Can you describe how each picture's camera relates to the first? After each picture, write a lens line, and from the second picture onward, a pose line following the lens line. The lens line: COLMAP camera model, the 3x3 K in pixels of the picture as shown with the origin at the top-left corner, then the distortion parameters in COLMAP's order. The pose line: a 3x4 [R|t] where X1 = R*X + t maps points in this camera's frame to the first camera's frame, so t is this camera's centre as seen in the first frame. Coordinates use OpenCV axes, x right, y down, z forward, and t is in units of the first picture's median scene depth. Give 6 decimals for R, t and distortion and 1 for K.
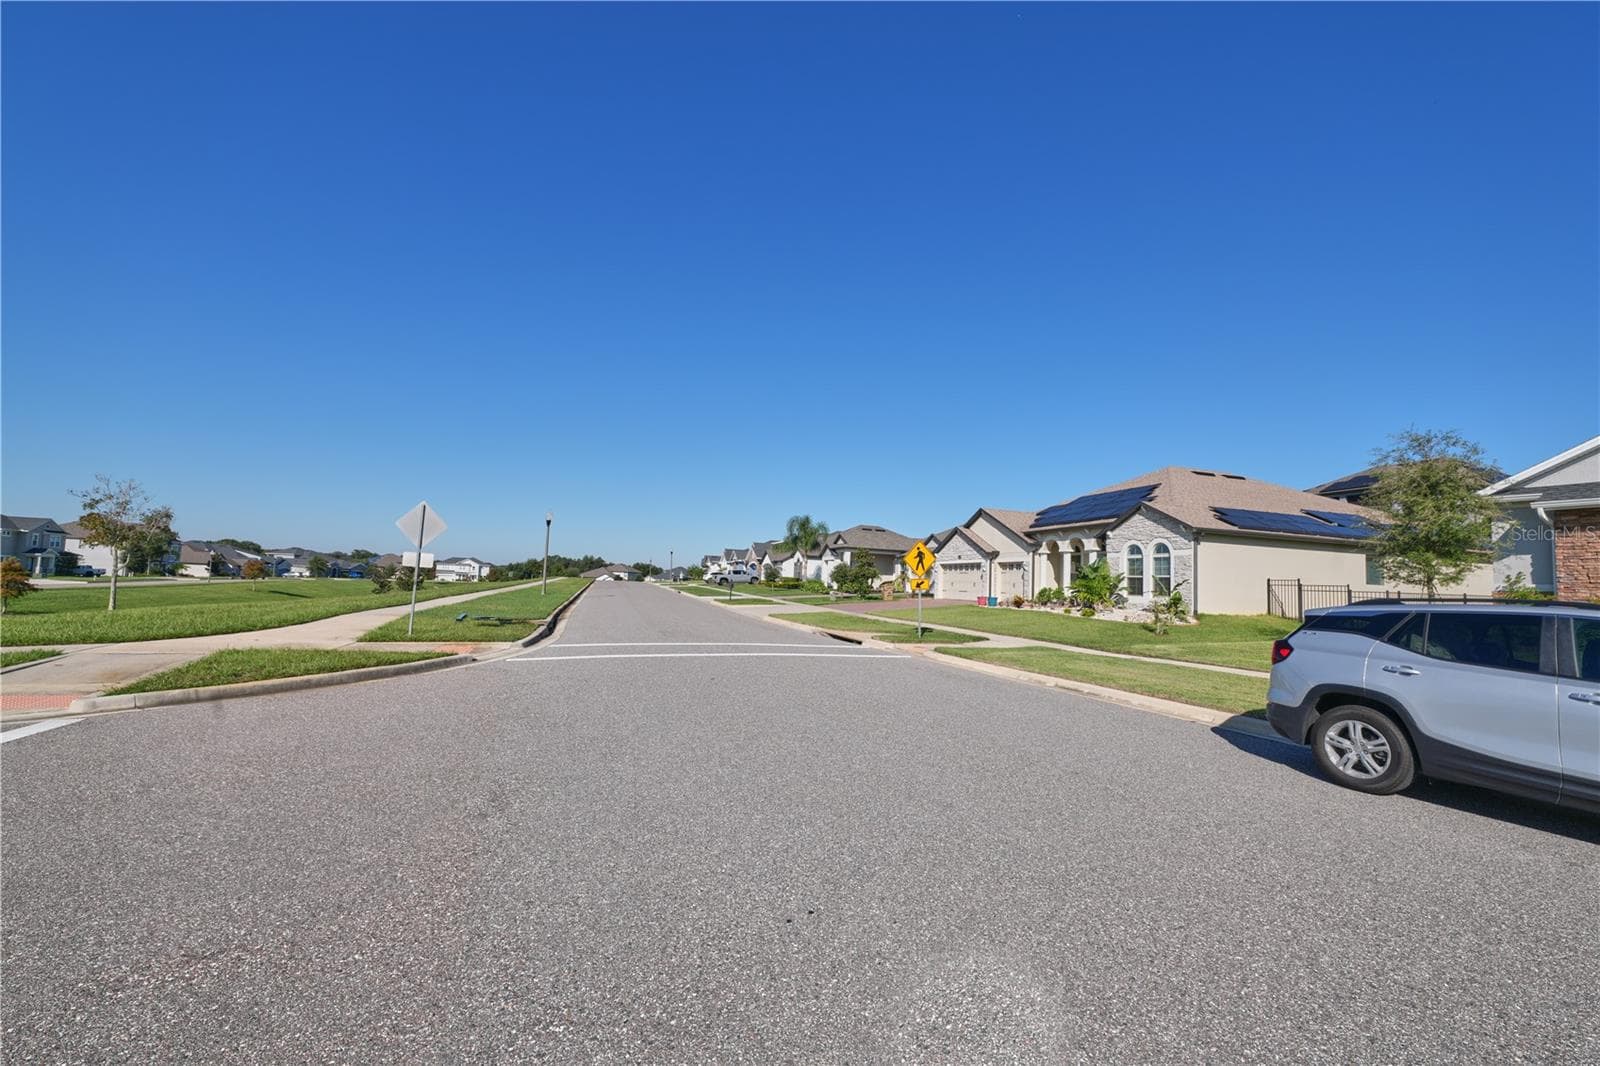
lens RADIAL K [[640.0, 0, 800.0], [0, 640.0, 533.0], [0, 0, 1]] dist [0.002668, -0.000563]
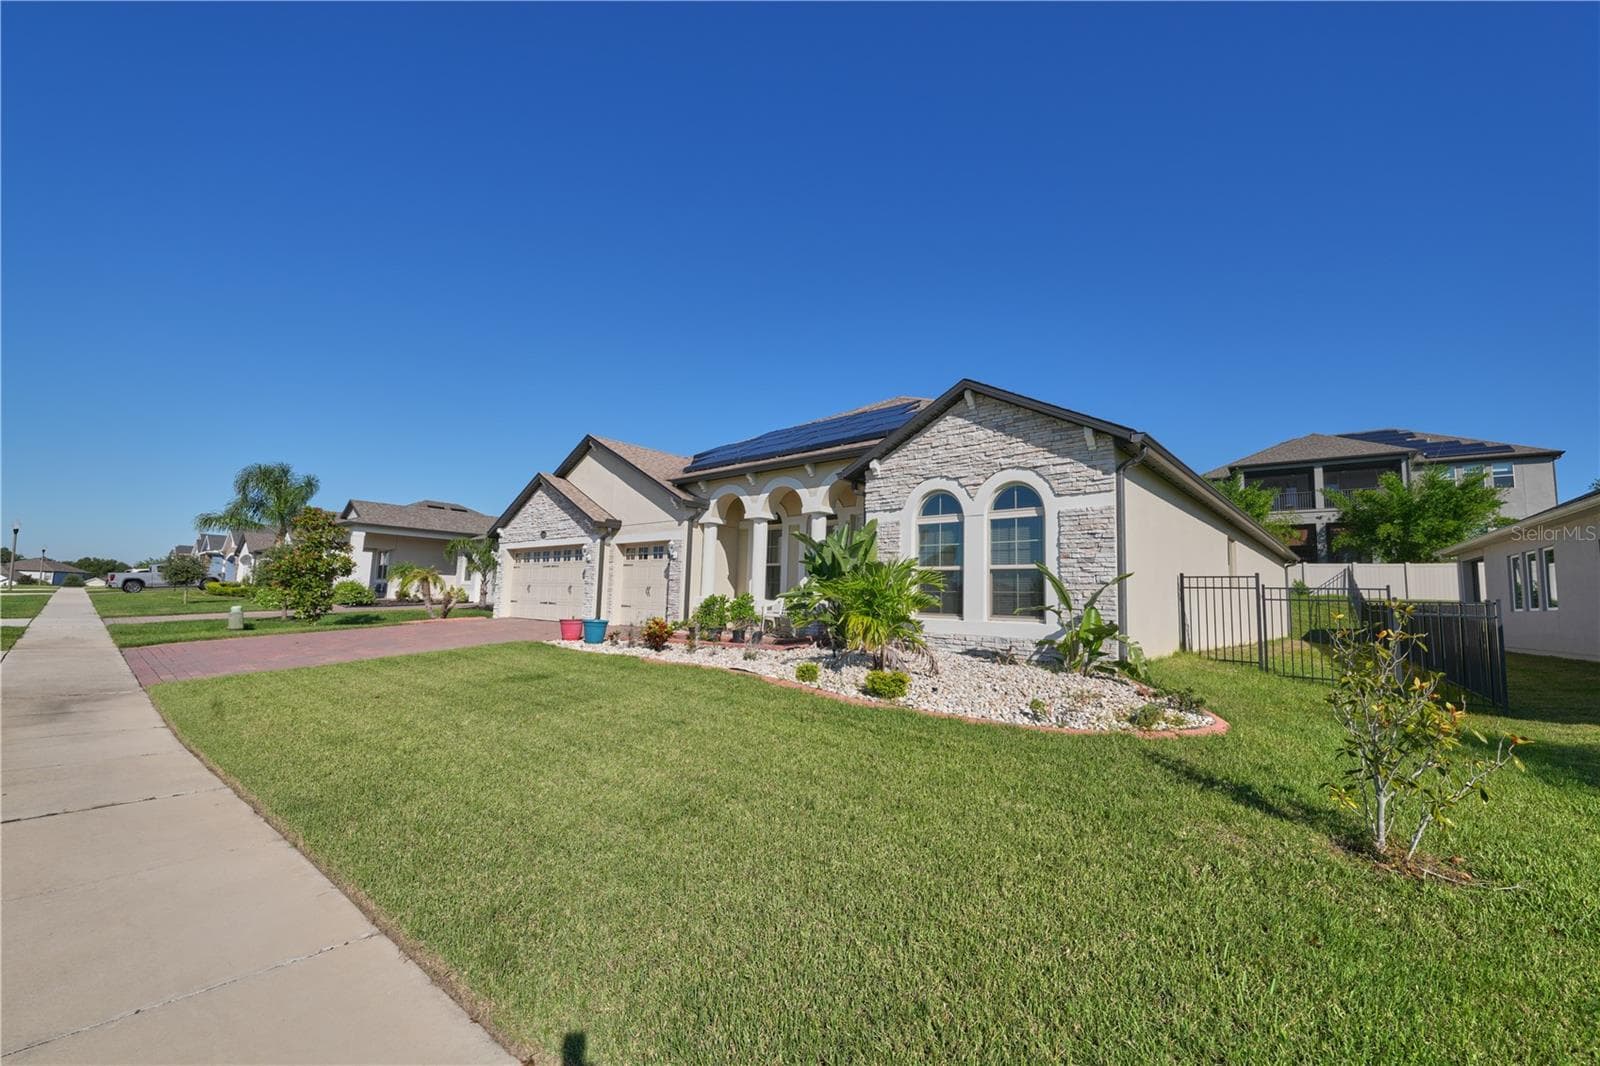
lens RADIAL K [[640.0, 0, 800.0], [0, 640.0, 533.0], [0, 0, 1]] dist [0.002668, -0.000563]
pose [[0.850532, 0.042061, 0.524239, 0.185562], [-0.038552, 0.999101, -0.017613, 0.044337], [-0.524509, -0.005230, 0.851389, 0.554060]]
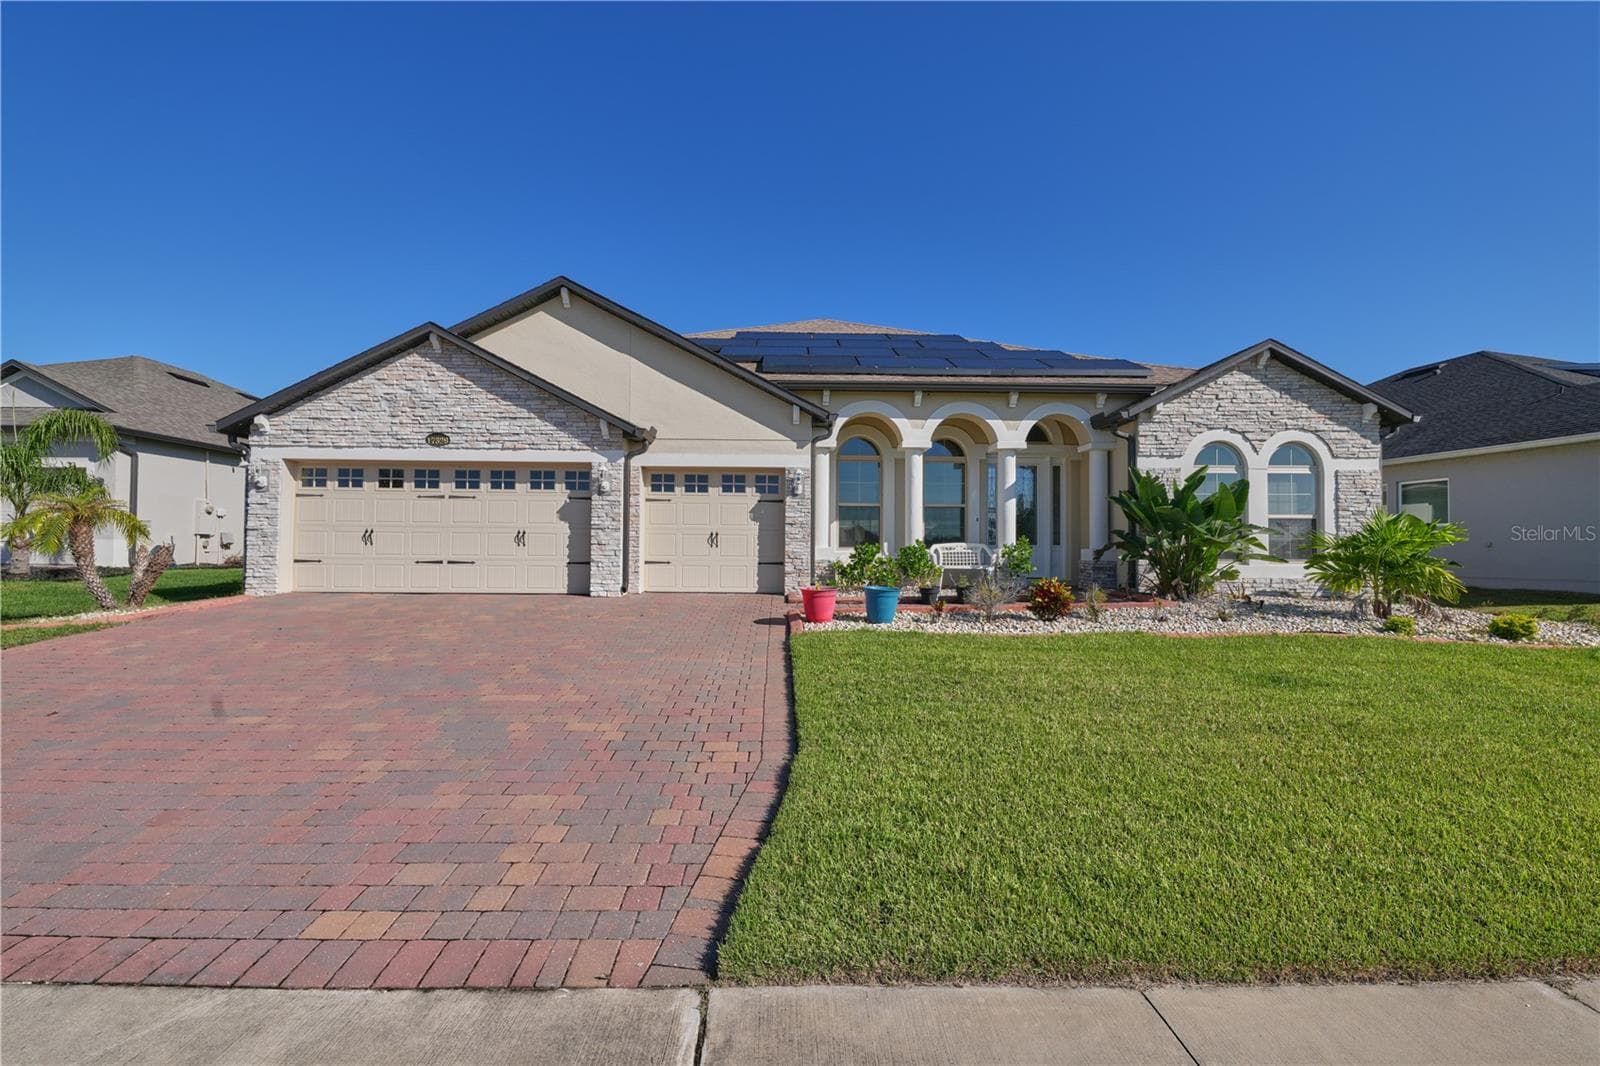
lens RADIAL K [[640.0, 0, 800.0], [0, 640.0, 533.0], [0, 0, 1]] dist [0.002668, -0.000563]
pose [[0.266166, -0.014070, 0.963825, 0.031543], [-0.074096, 0.996636, 0.035011, 0.066749], [-0.961075, -0.080734, 0.264228, 0.911786]]
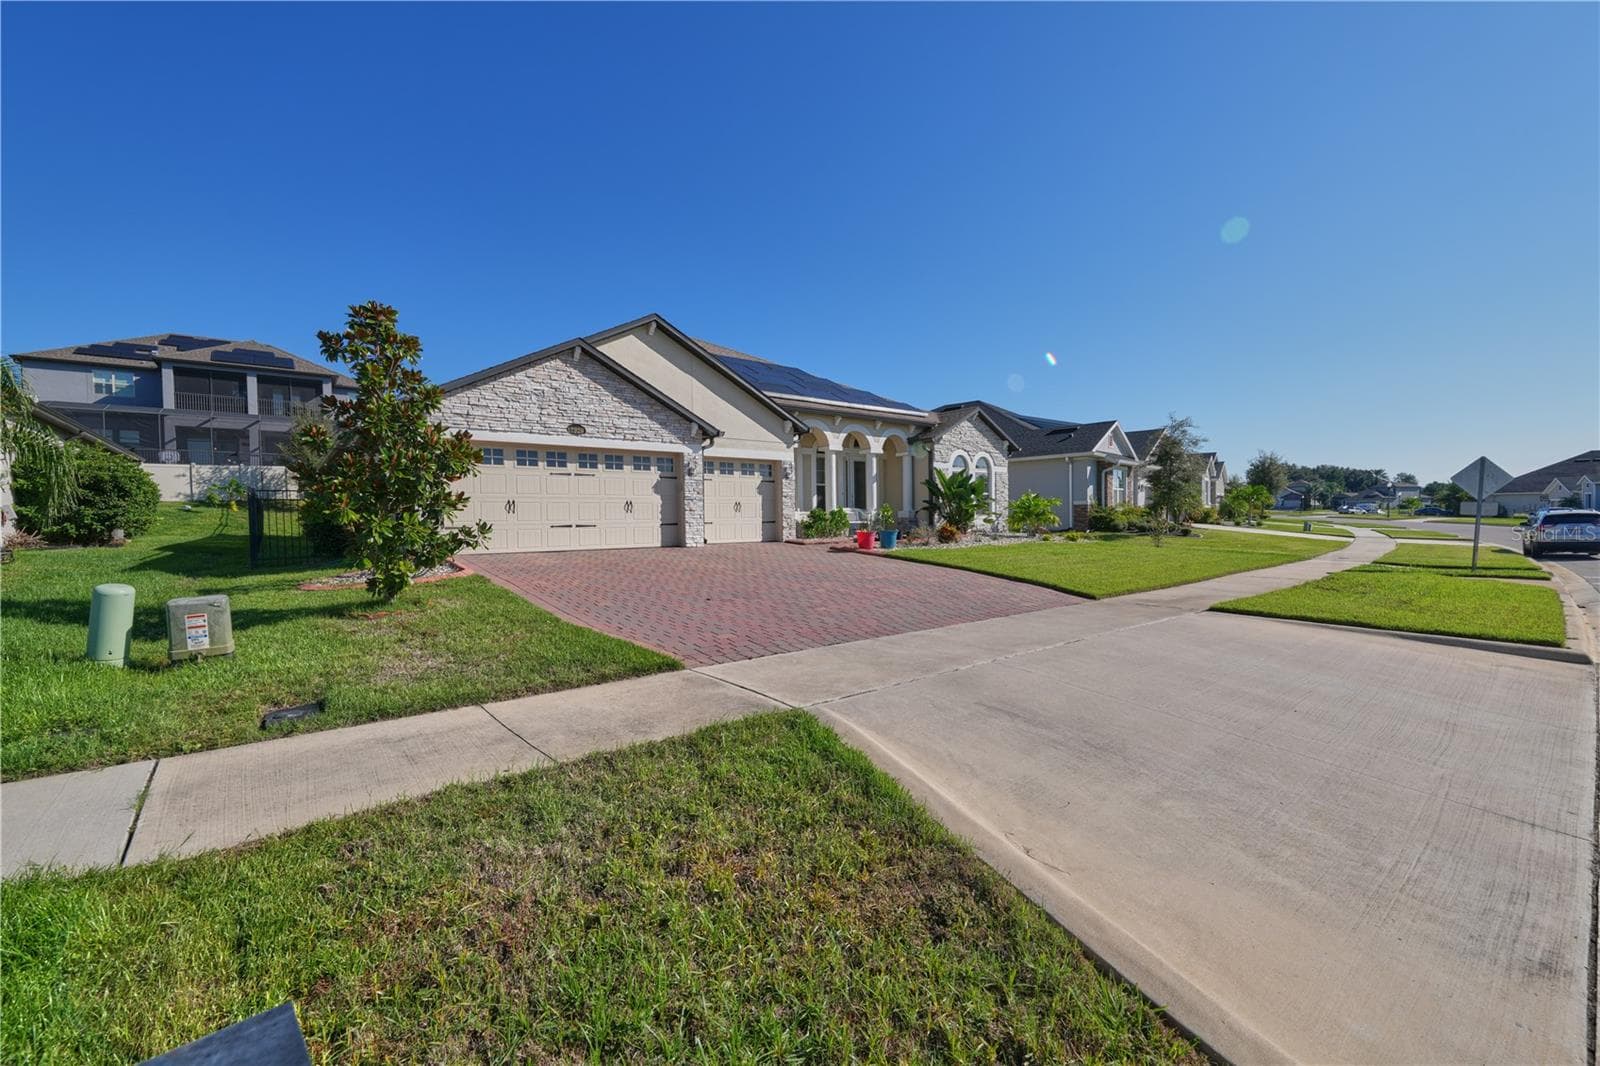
lens RADIAL K [[640.0, 0, 800.0], [0, 640.0, 533.0], [0, 0, 1]] dist [0.002668, -0.000563]
pose [[-0.377741, -0.055829, 0.924226, -0.141414], [-0.075548, 0.996711, 0.029330, 0.087832], [-0.922824, -0.058744, -0.380717, 1.194251]]
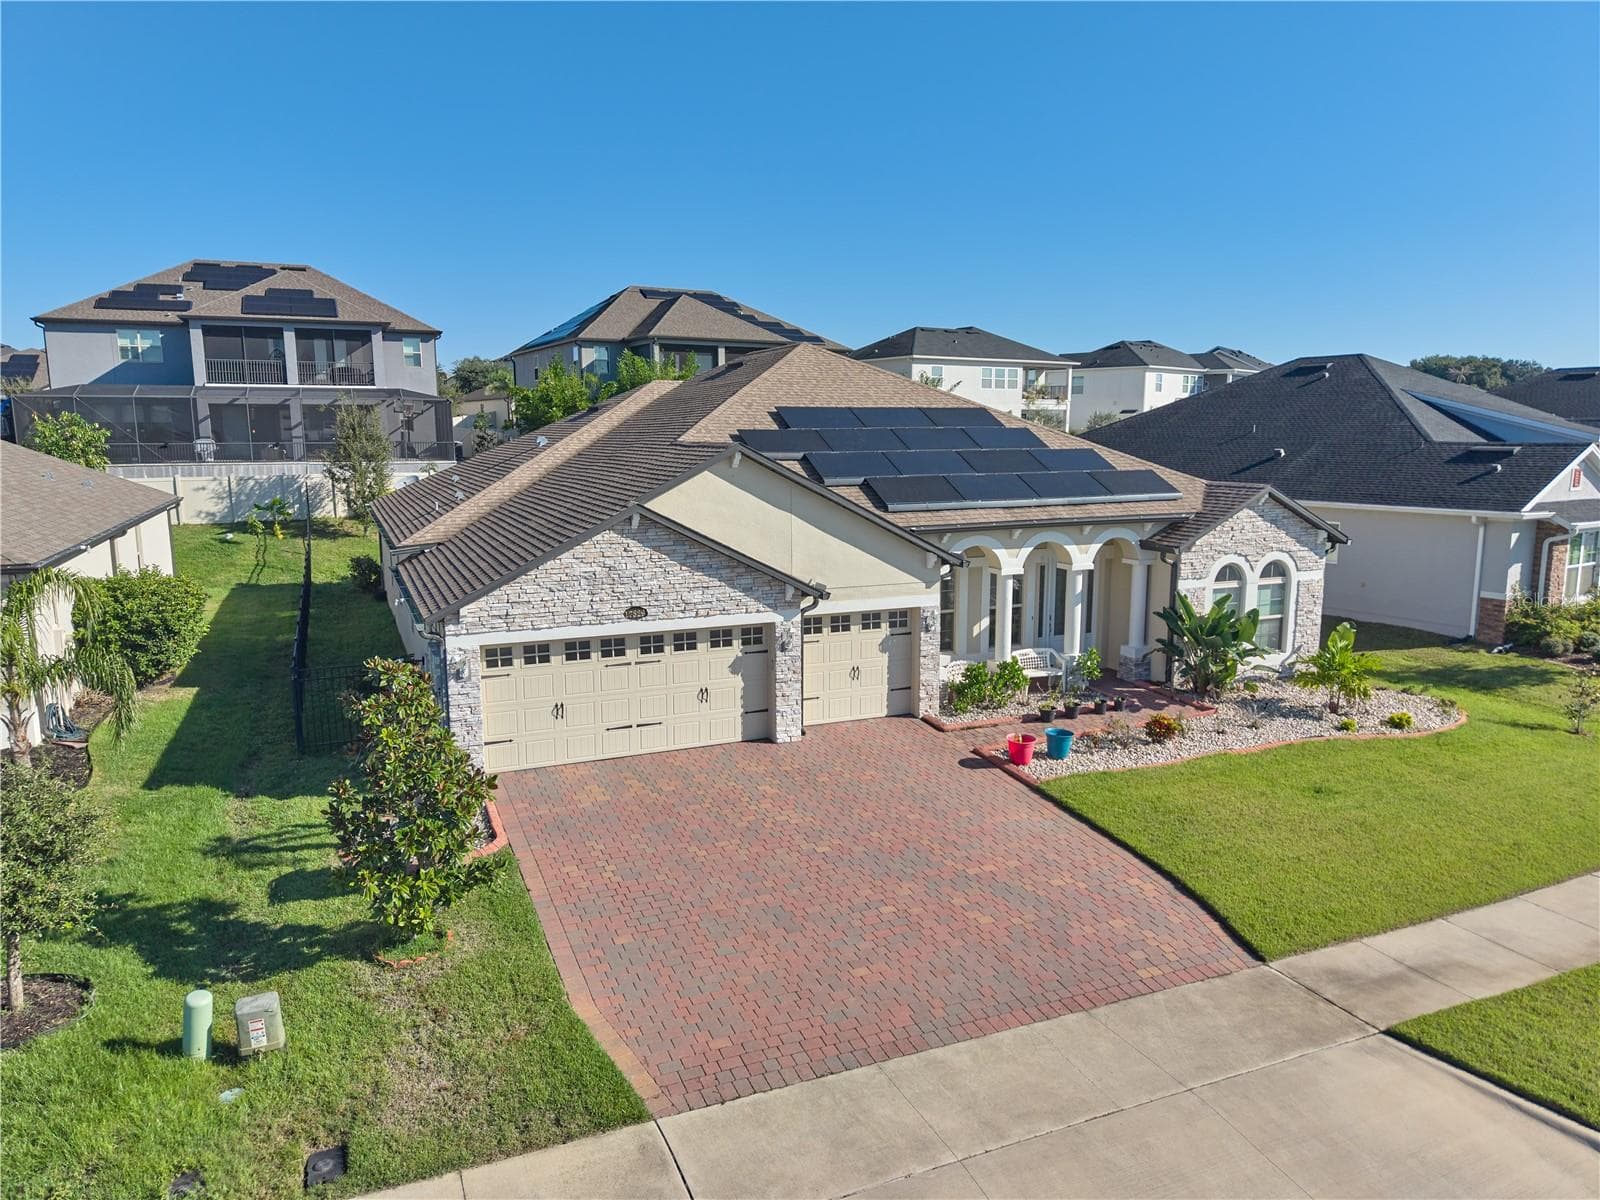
lens RADIAL K [[1048.4, 0, 804.8], [0, 1048.4, 598.3], [0, 0, 1]] dist [0.076066, -0.082599]
pose [[-0.117356, -0.196530, 0.973449, -0.236450], [-0.084587, 0.978639, 0.187380, -0.070053], [-0.989481, -0.060351, -0.131473, 1.159866]]
